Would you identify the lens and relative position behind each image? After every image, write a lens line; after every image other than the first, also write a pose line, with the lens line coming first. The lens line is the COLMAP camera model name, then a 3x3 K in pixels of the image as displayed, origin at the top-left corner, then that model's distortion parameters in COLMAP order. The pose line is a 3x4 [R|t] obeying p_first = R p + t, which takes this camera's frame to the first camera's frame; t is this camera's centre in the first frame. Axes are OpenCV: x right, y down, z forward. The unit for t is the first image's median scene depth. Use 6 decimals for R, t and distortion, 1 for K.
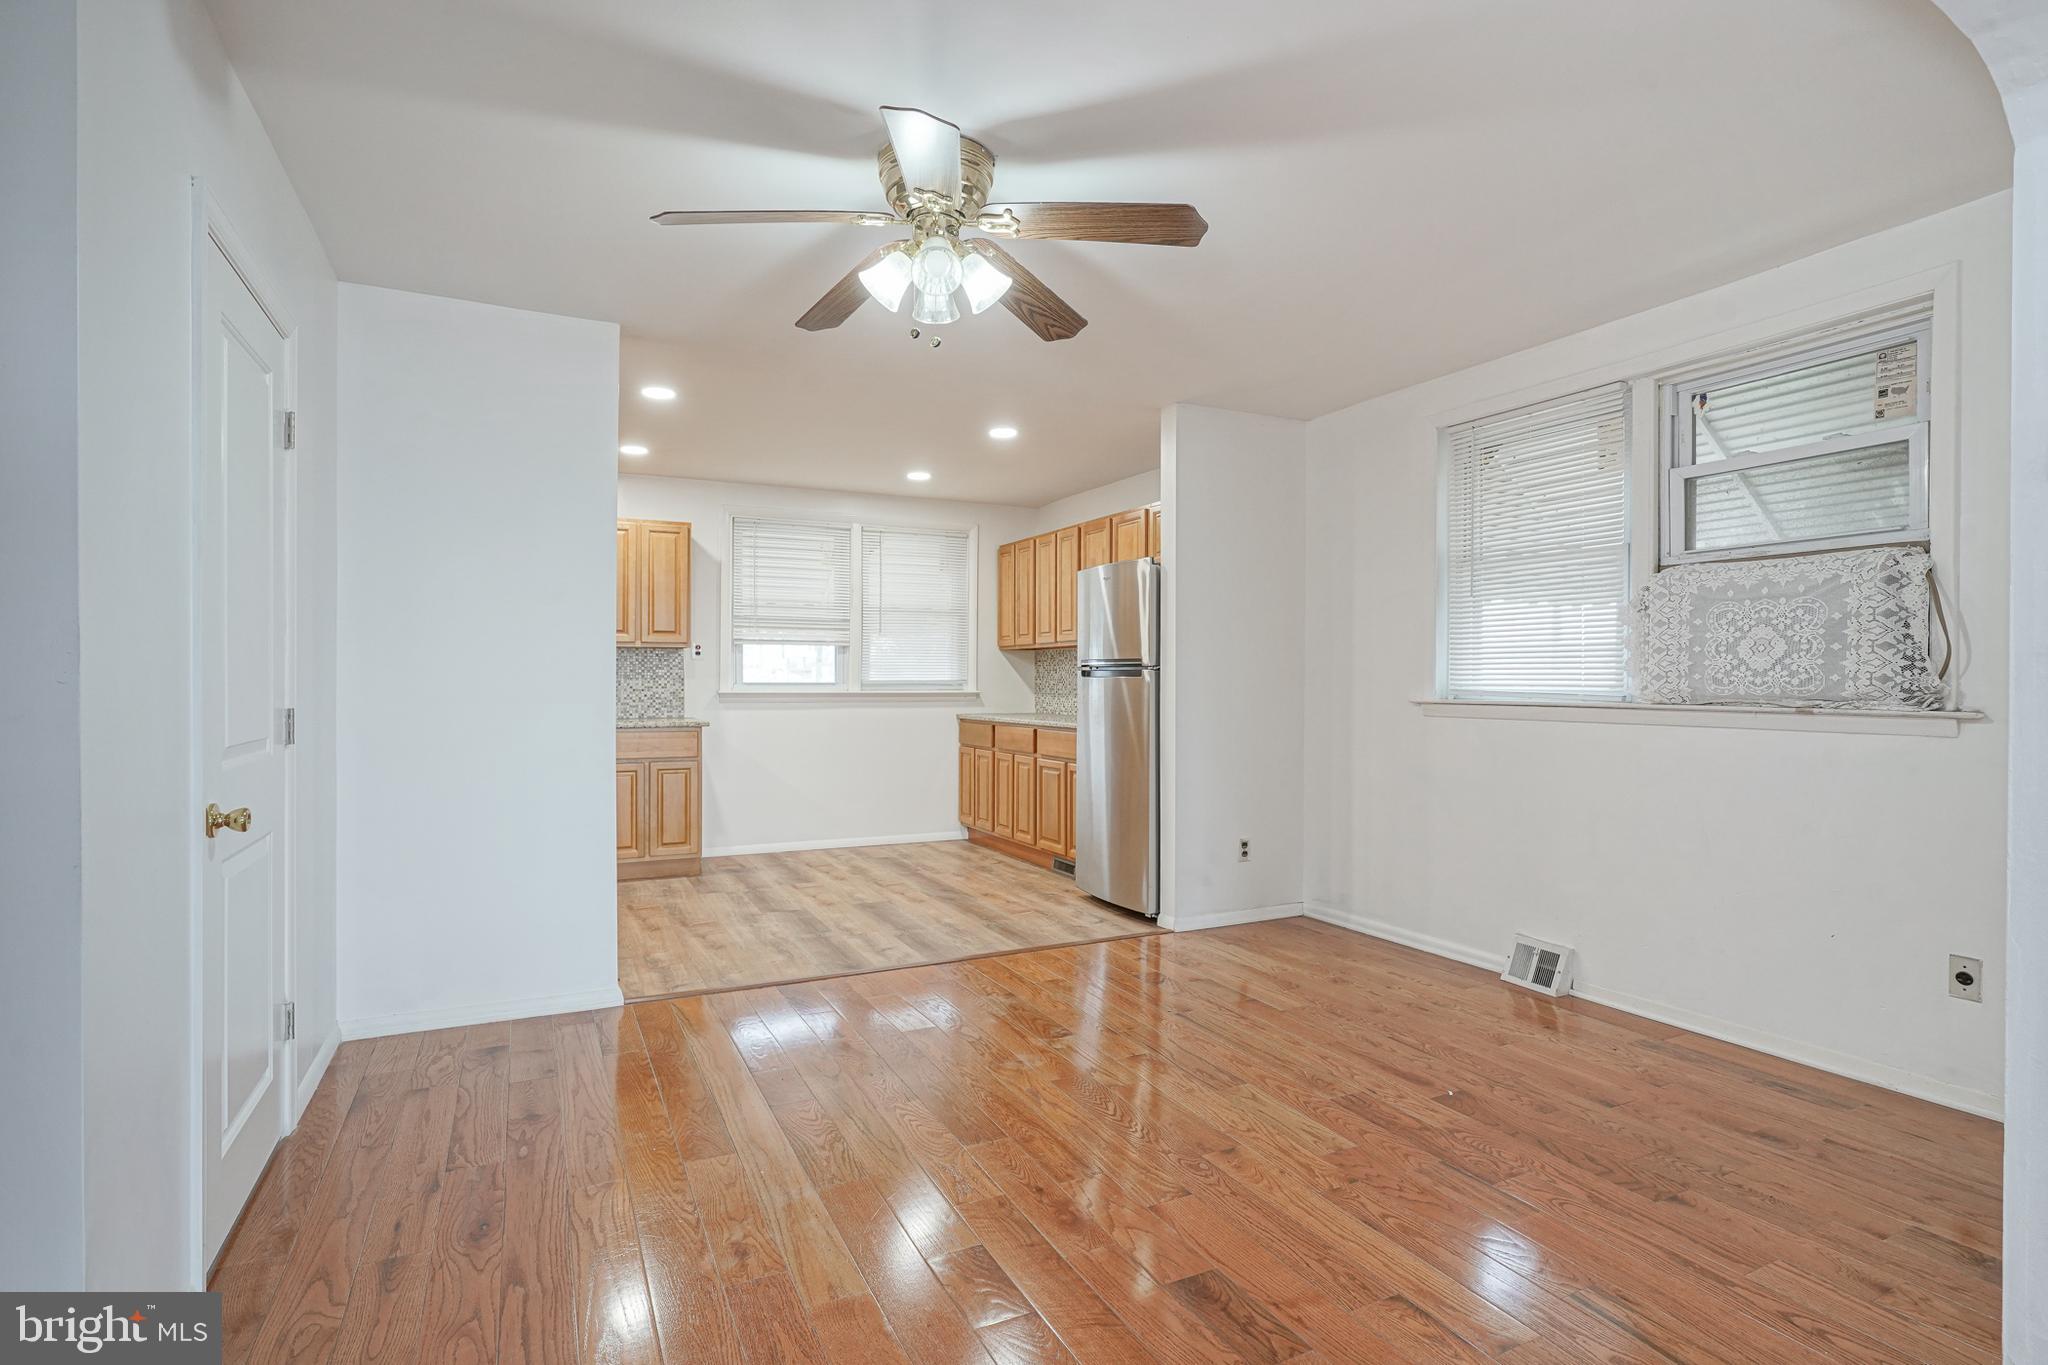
lens RADIAL K [[1009.1, 0, 1018.5], [0, 1009.1, 679.9], [0, 0, 1]] dist [-0.003407, 0.002043]
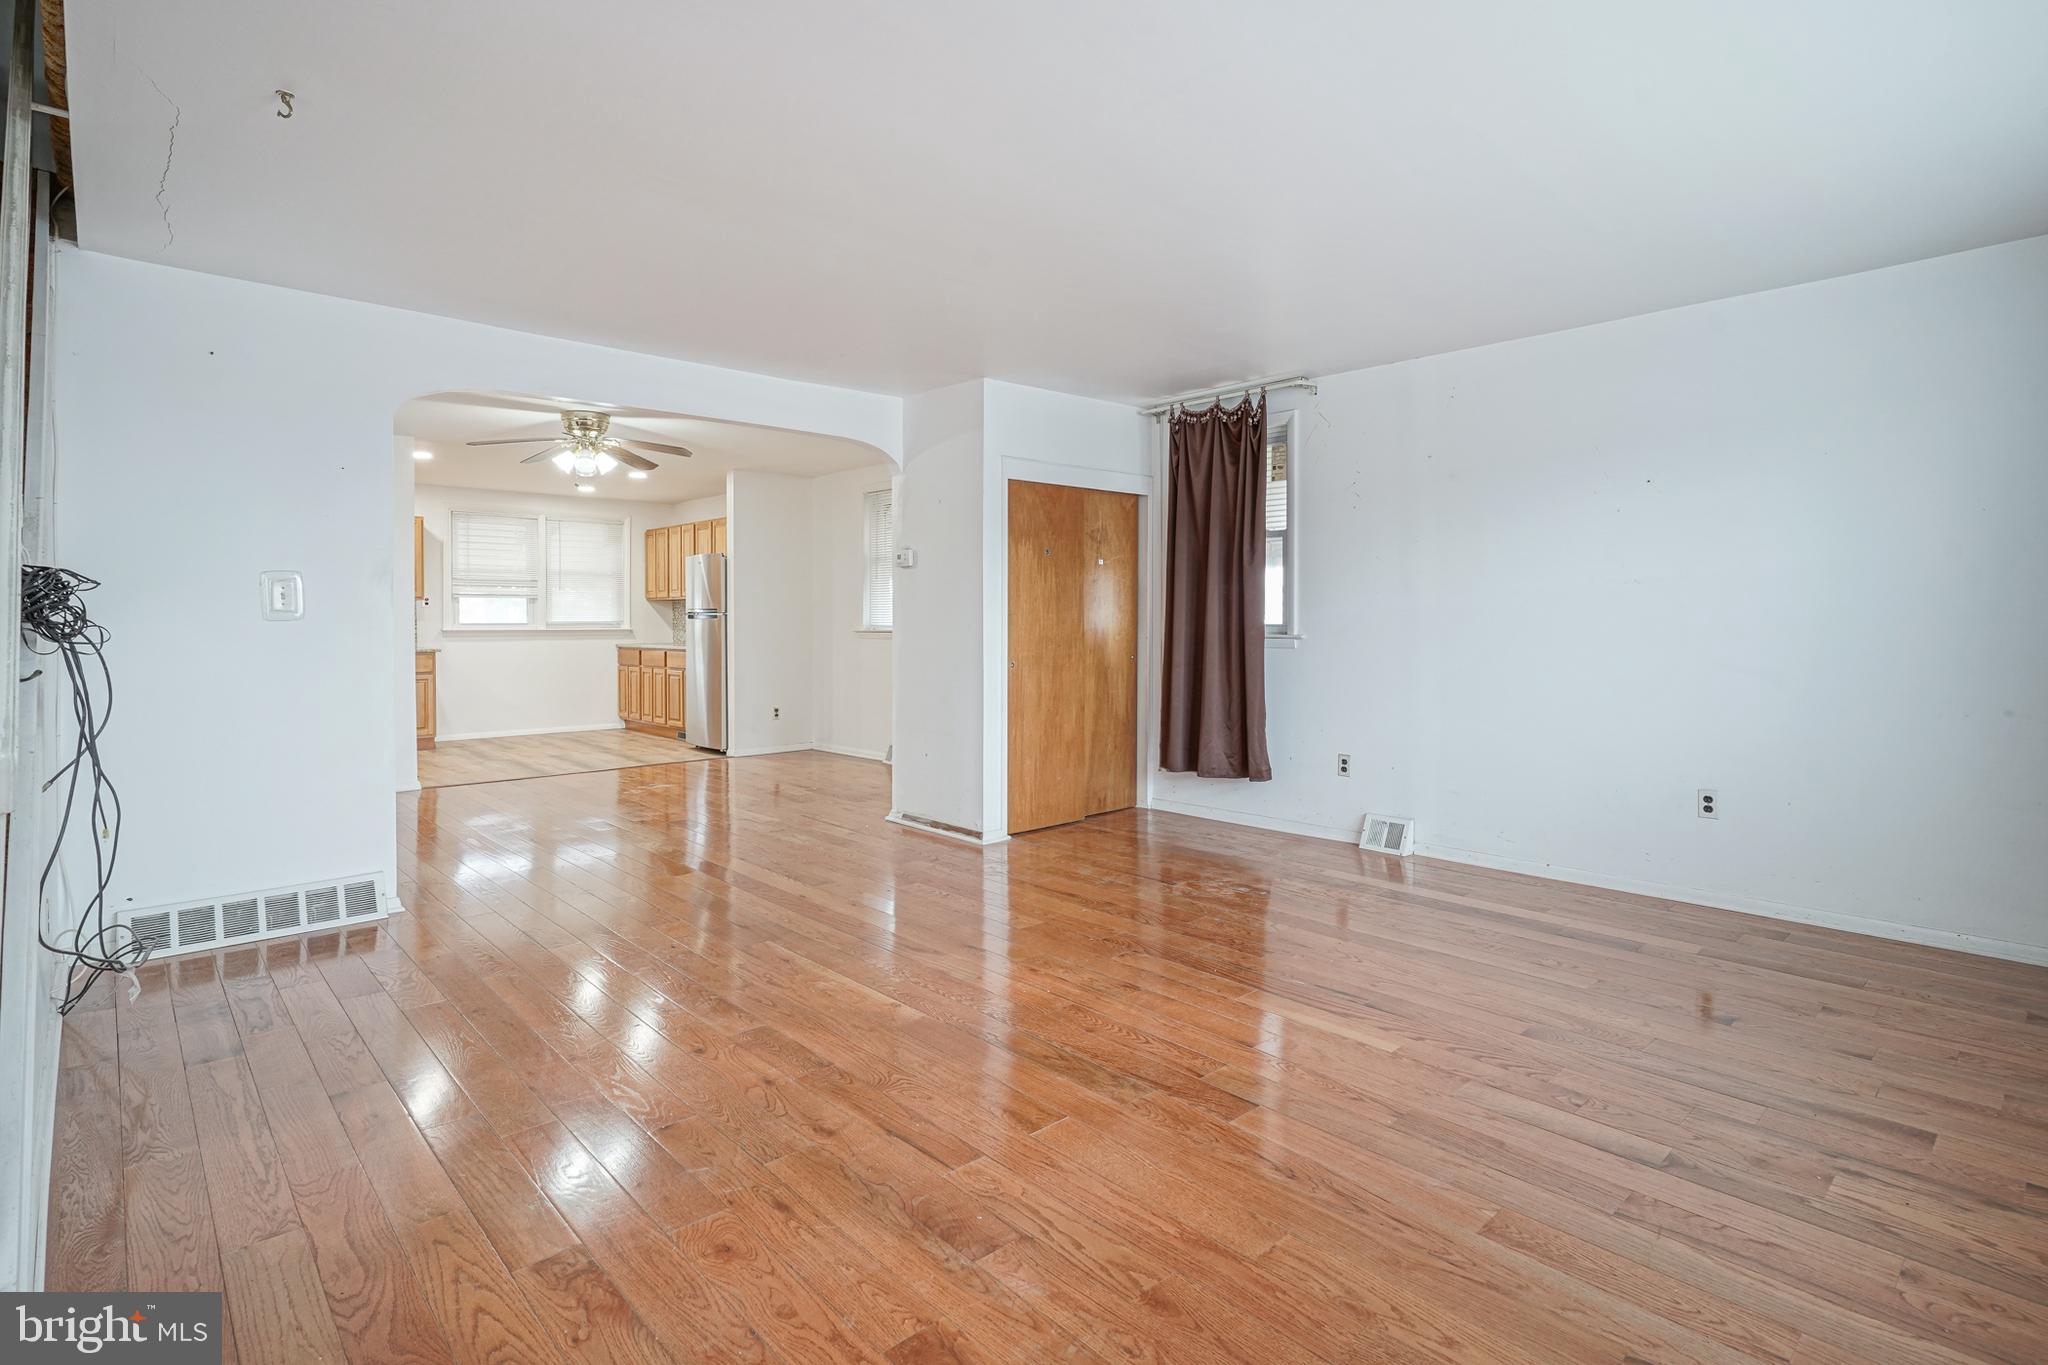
lens RADIAL K [[1009.1, 0, 994.7], [0, 1009.1, 625.9], [0, 0, 1]] dist [-0.003407, 0.002043]
pose [[0.962663, -0.005827, 0.270640, 0.080748], [0.004190, 0.999969, 0.006625, -0.000120], [-0.270670, -0.005244, 0.962658, -0.632428]]
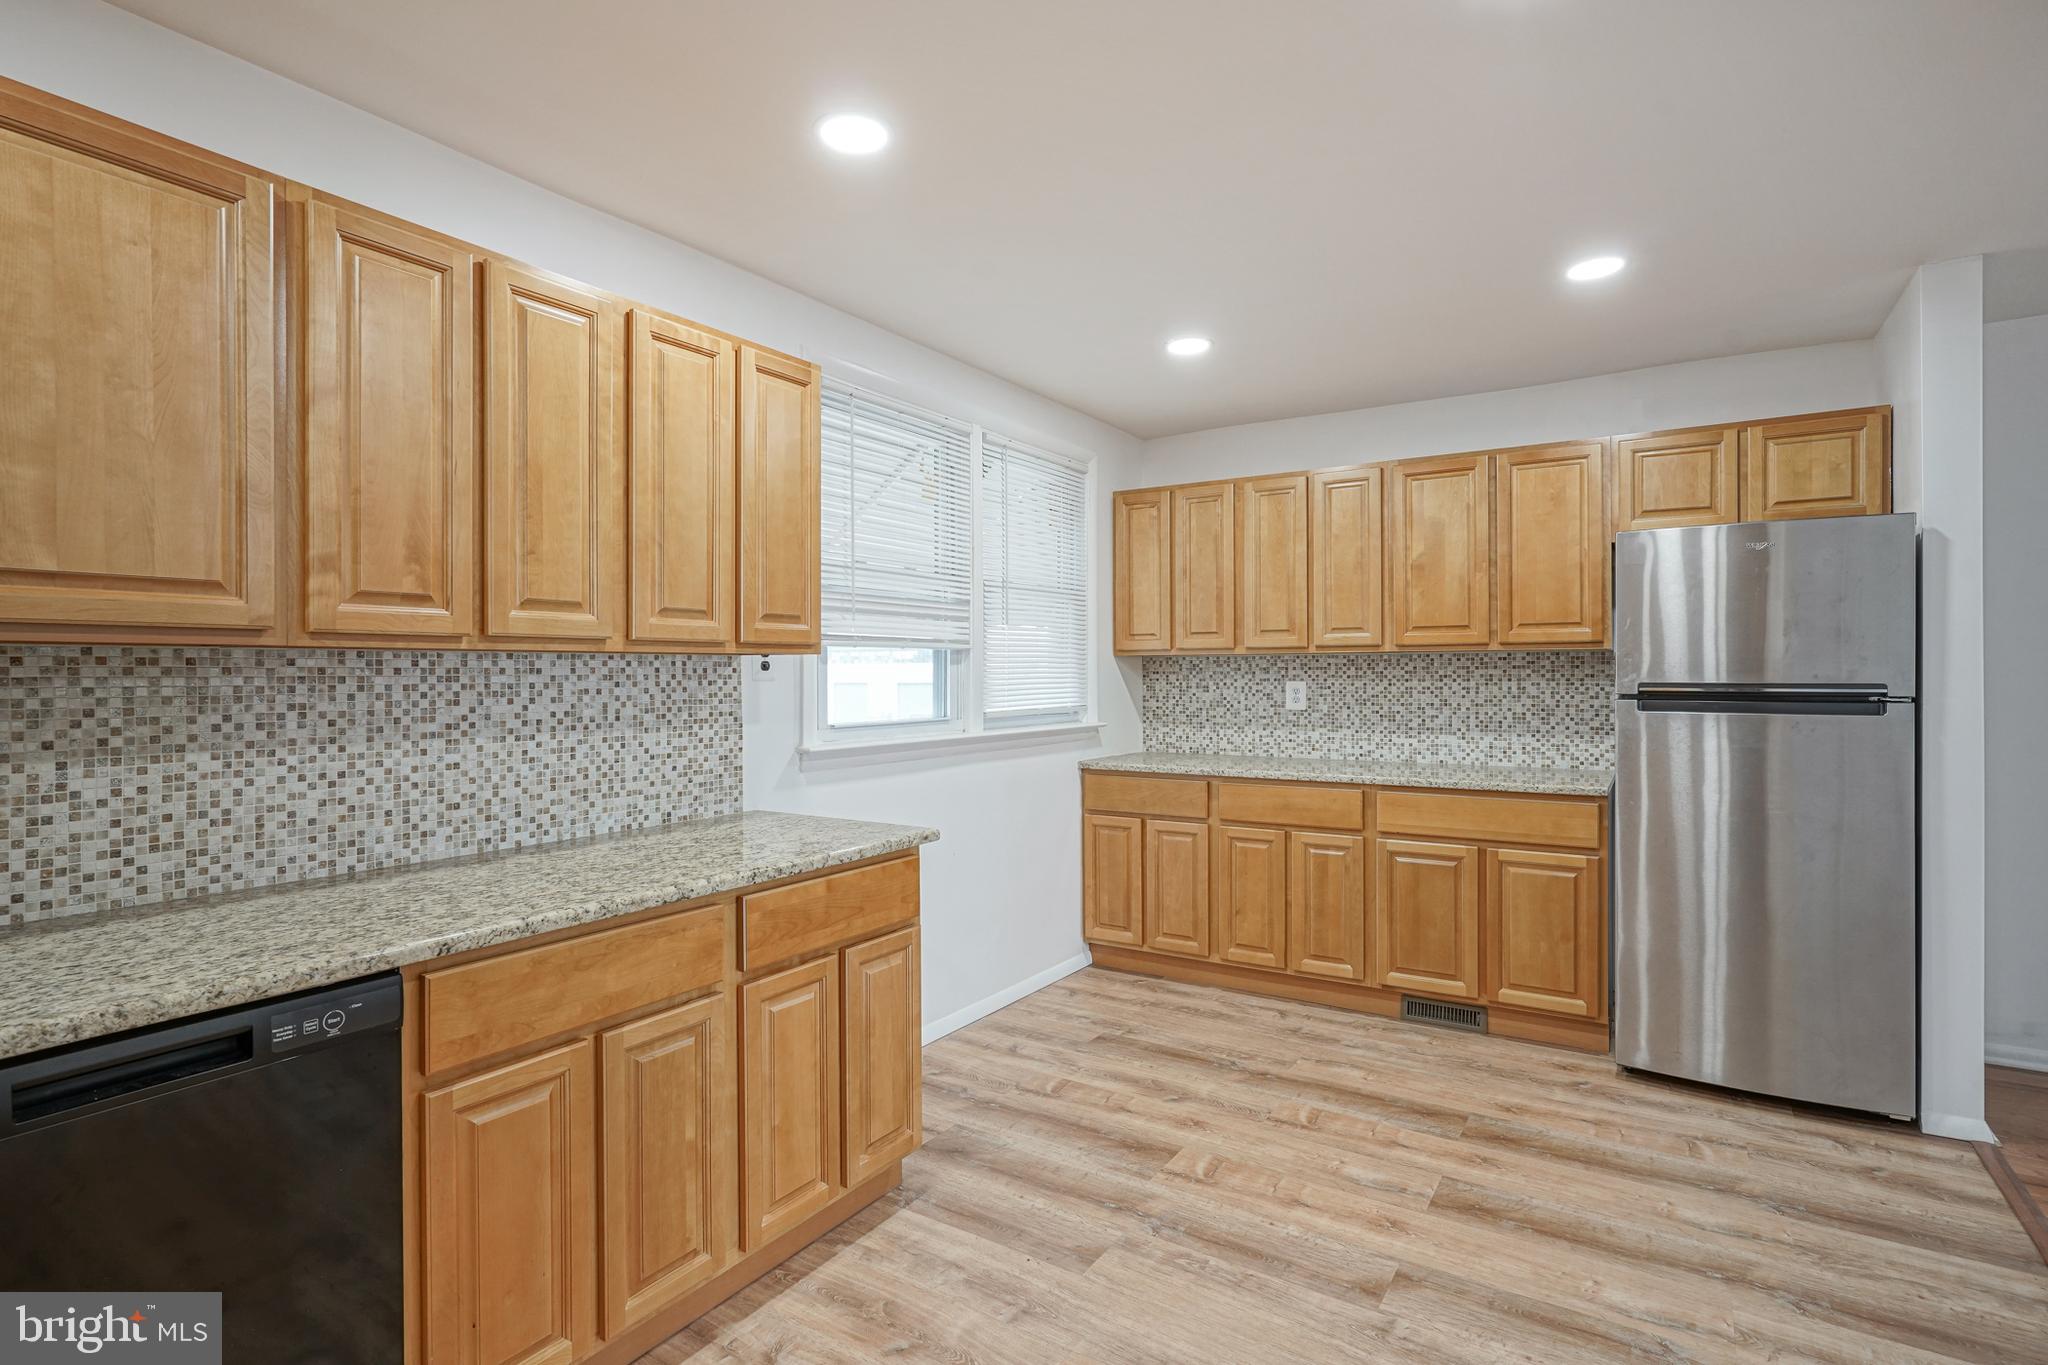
lens RADIAL K [[1009.1, 0, 1026.2], [0, 1009.1, 679.0], [0, 0, 1]] dist [-0.003407, 0.002043]
pose [[0.855445, -0.009385, 0.517809, -0.441744], [0.005827, 0.999947, 0.008498, -0.023468], [-0.517861, -0.004253, 0.855454, 0.544064]]
